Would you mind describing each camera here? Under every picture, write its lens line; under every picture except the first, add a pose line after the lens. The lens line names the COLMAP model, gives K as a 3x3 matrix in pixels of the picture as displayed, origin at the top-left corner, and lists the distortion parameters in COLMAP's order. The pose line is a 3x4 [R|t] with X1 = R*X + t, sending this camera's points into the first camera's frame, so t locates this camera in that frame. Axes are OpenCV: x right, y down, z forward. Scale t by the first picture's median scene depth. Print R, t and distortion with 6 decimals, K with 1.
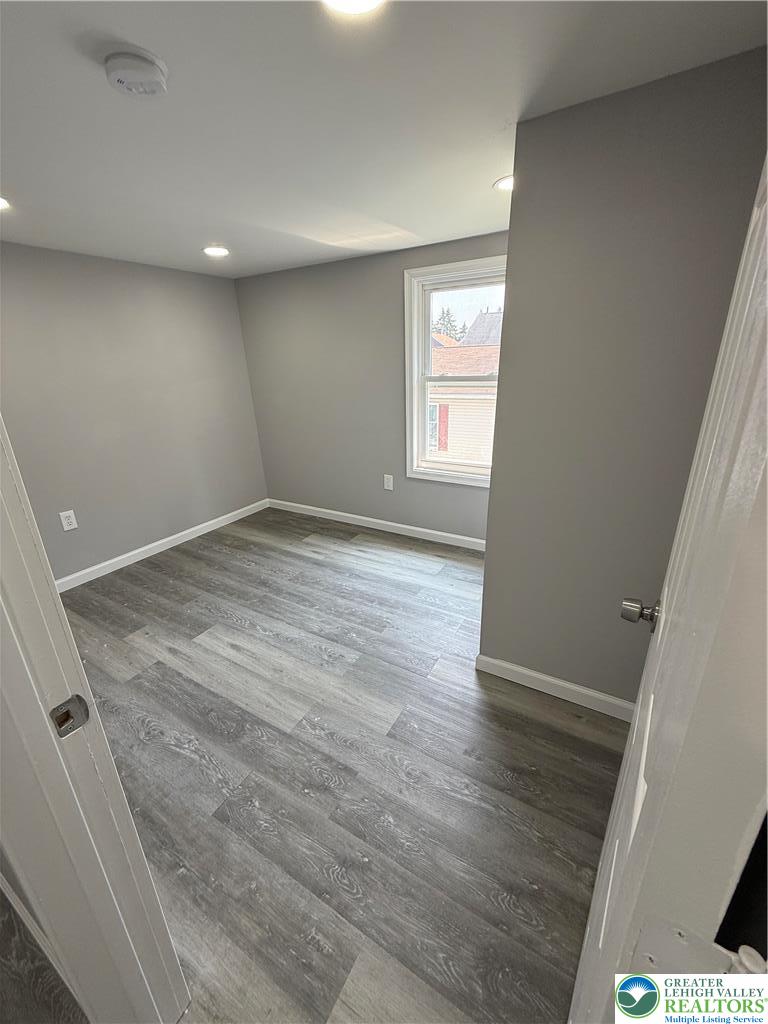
lens RADIAL K [[408.7, 0, 383.0], [0, 408.7, 510.4], [0, 0, 1]] dist [0.002774, 0.000543]
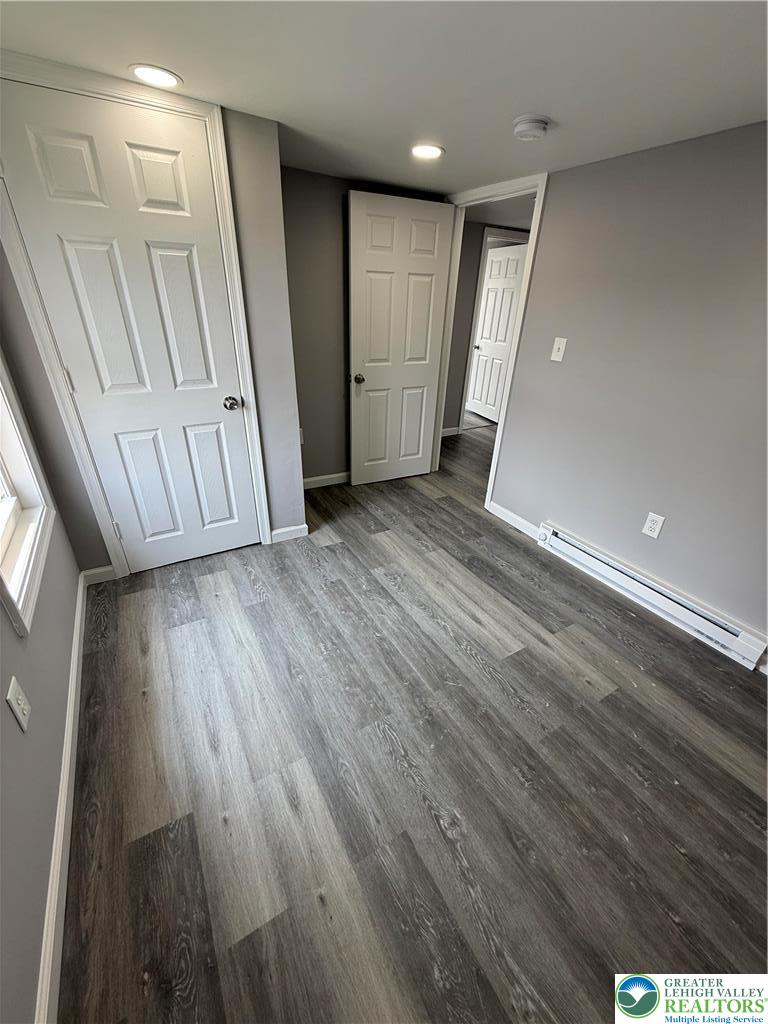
lens RADIAL K [[408.7, 0, 382.1], [0, 408.7, 509.8], [0, 0, 1]] dist [0.002774, 0.000543]
pose [[-0.876002, -0.232100, 0.422789, -0.505320], [0.146090, 0.707728, 0.691216, -0.538163], [-0.459651, 0.667271, -0.586063, 1.470529]]
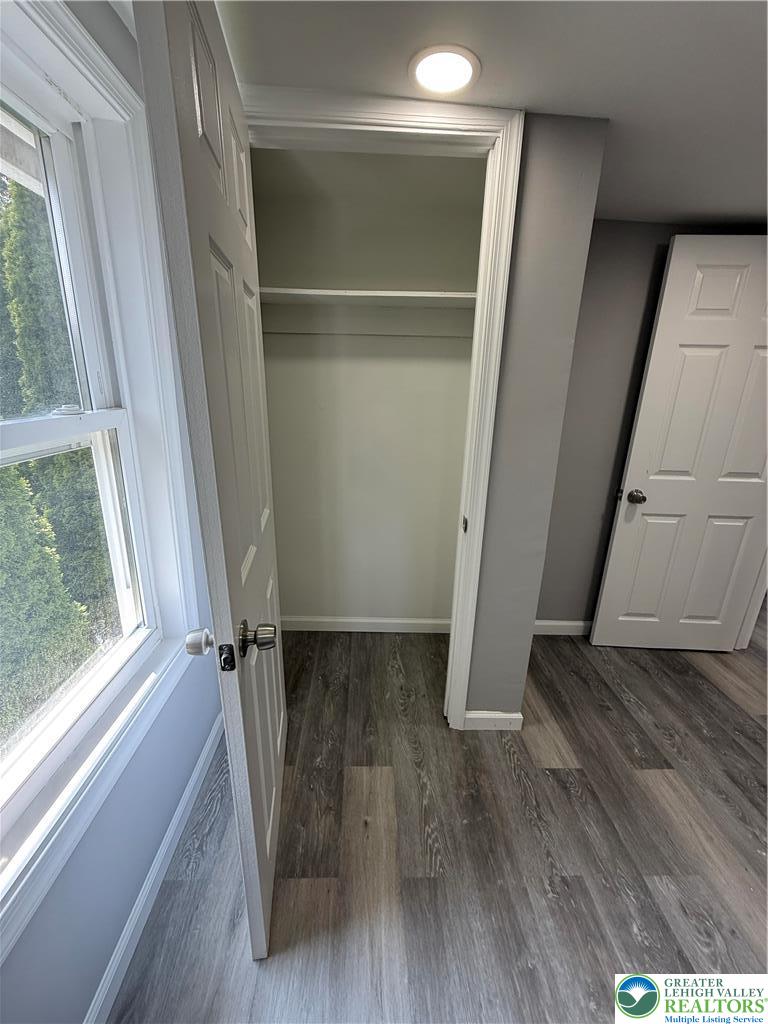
lens RADIAL K [[408.7, 0, 385.0], [0, 408.7, 508.8], [0, 0, 1]] dist [0.002774, 0.000543]
pose [[-0.548114, -0.243572, 0.800152, -0.180663], [0.264688, 0.856979, 0.442185, -0.437140], [-0.793417, 0.454158, -0.405252, 1.227696]]
